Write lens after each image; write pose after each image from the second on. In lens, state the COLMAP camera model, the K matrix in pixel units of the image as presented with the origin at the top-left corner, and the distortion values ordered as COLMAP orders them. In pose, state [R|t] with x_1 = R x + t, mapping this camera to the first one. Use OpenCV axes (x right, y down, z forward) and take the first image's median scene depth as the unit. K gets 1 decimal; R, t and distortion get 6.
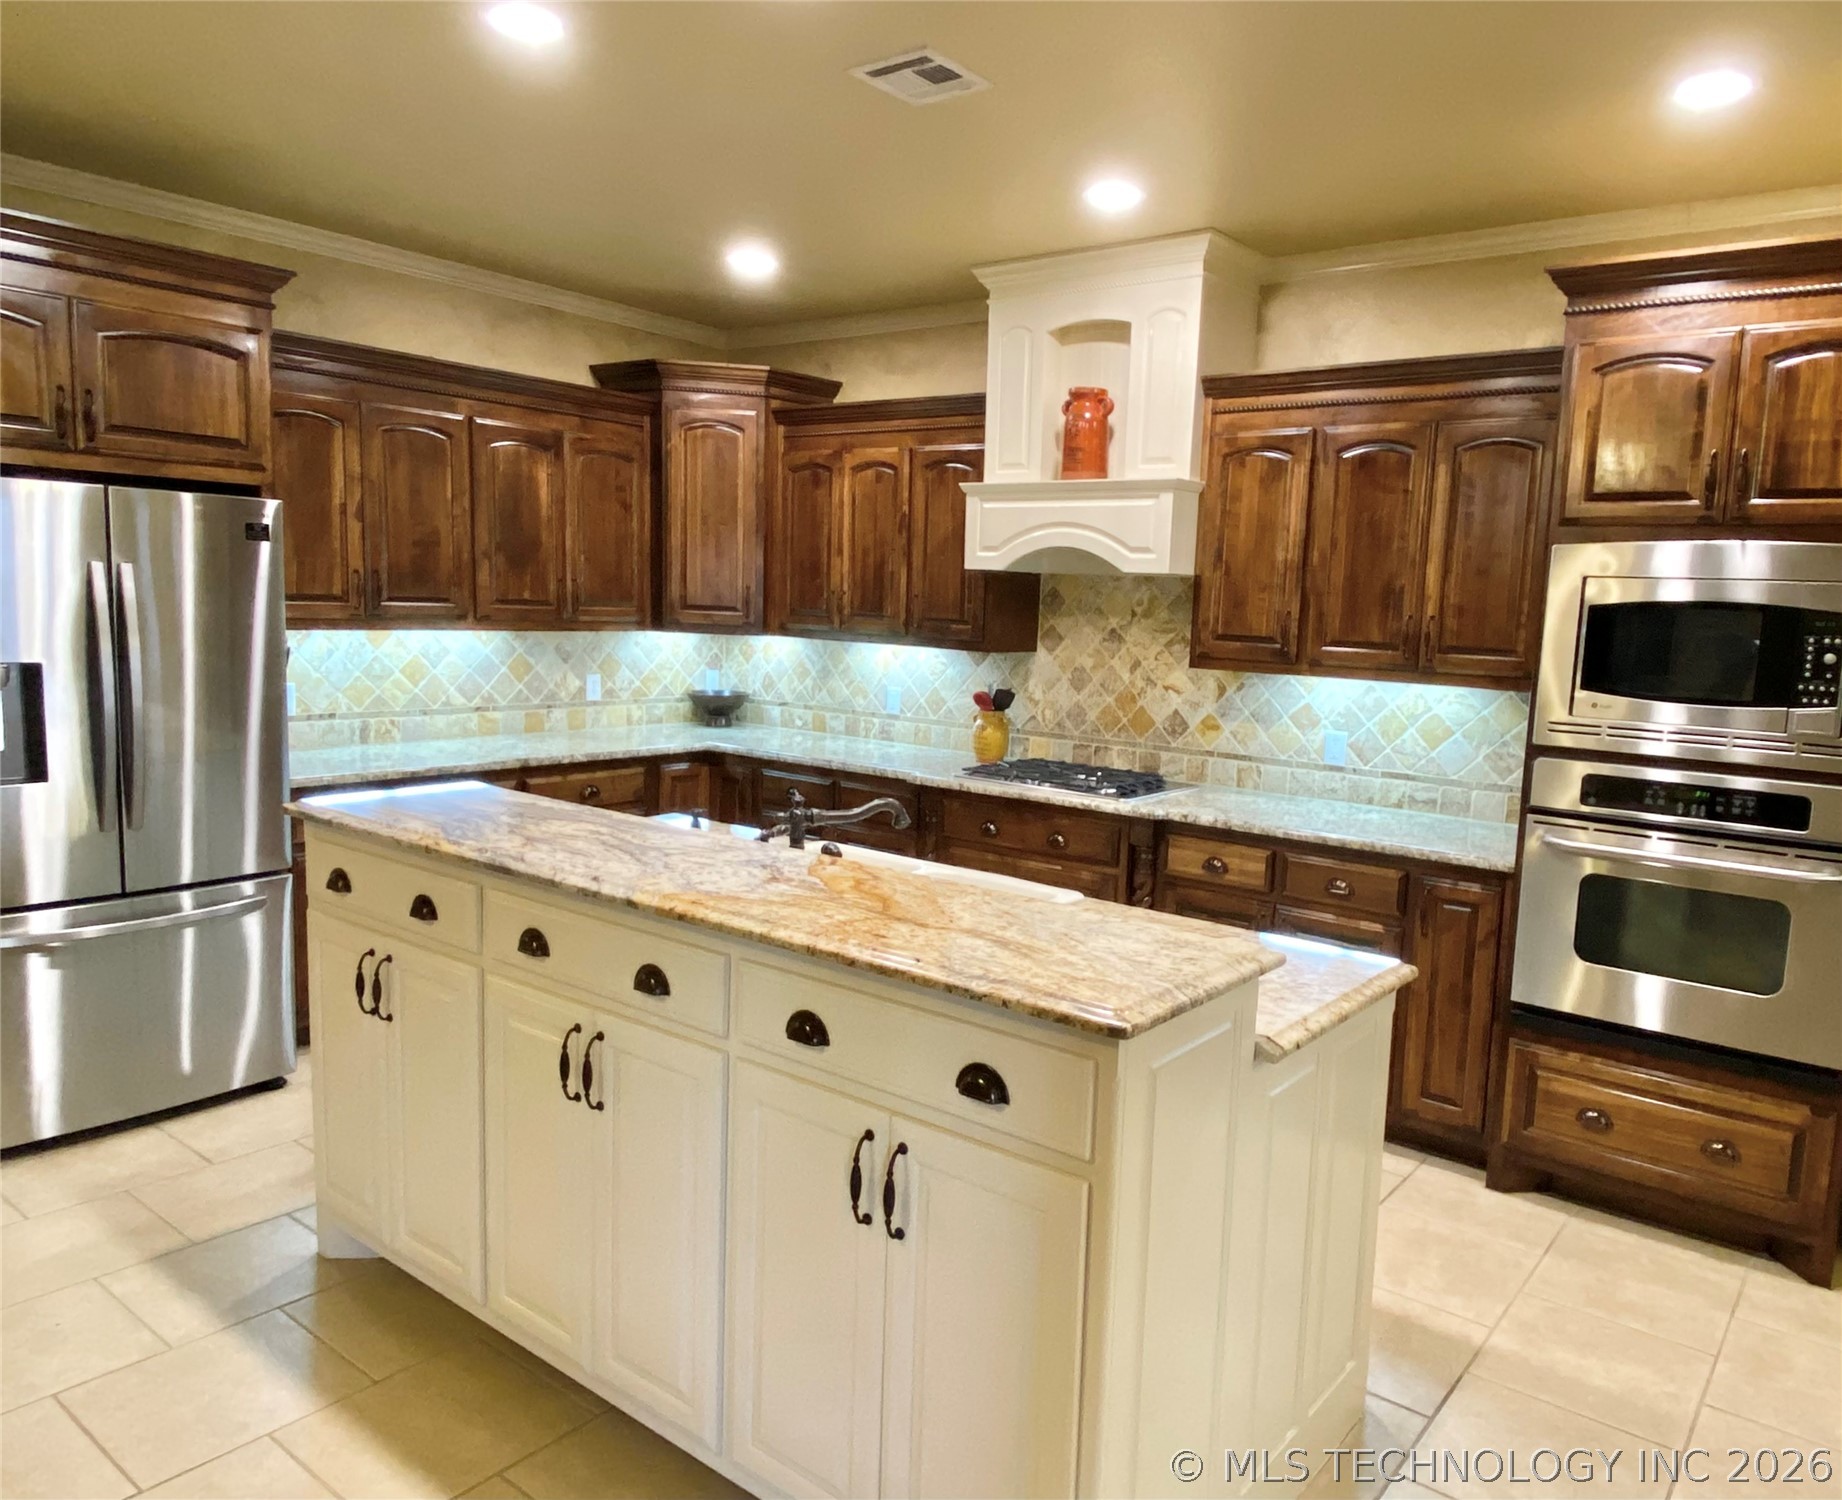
lens RADIAL K [[1307.3, 0, 919.4], [0, 1307.3, 847.9], [0, 0, 1]] dist [0.005830, -0.000059]
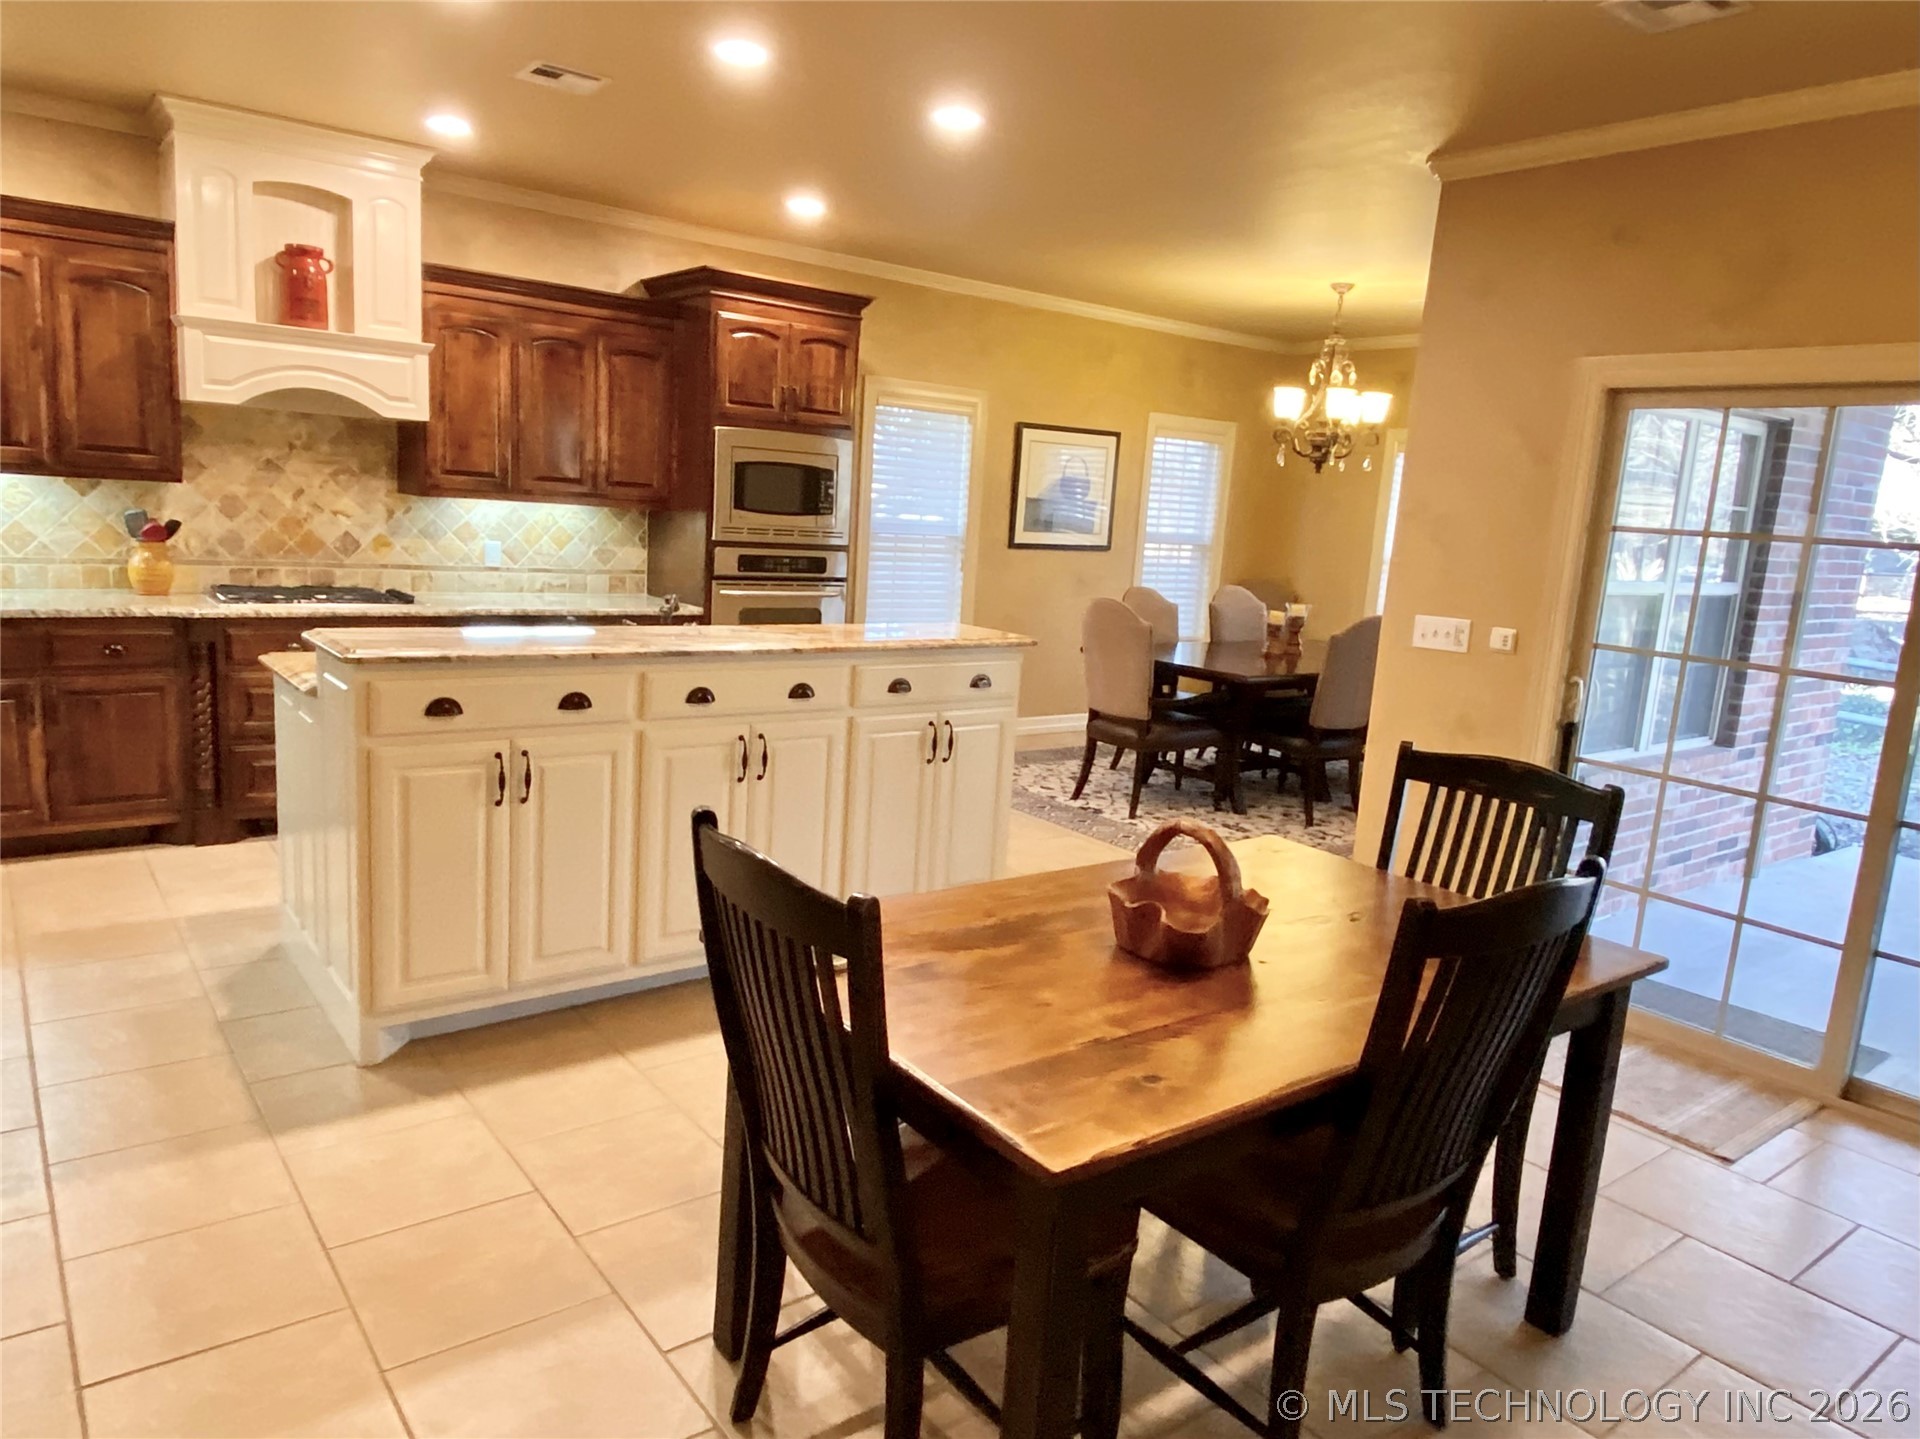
lens RADIAL K [[1211.1, 0, 960.0], [0, 1211.1, 719.5], [0, 0, 1]] dist [0.040834, -0.061825]
pose [[0.212941, -0.198128, 0.956766, -0.778766], [0.124031, 0.976784, 0.174668, -0.065562], [-0.969161, 0.081474, 0.232571, 0.238822]]
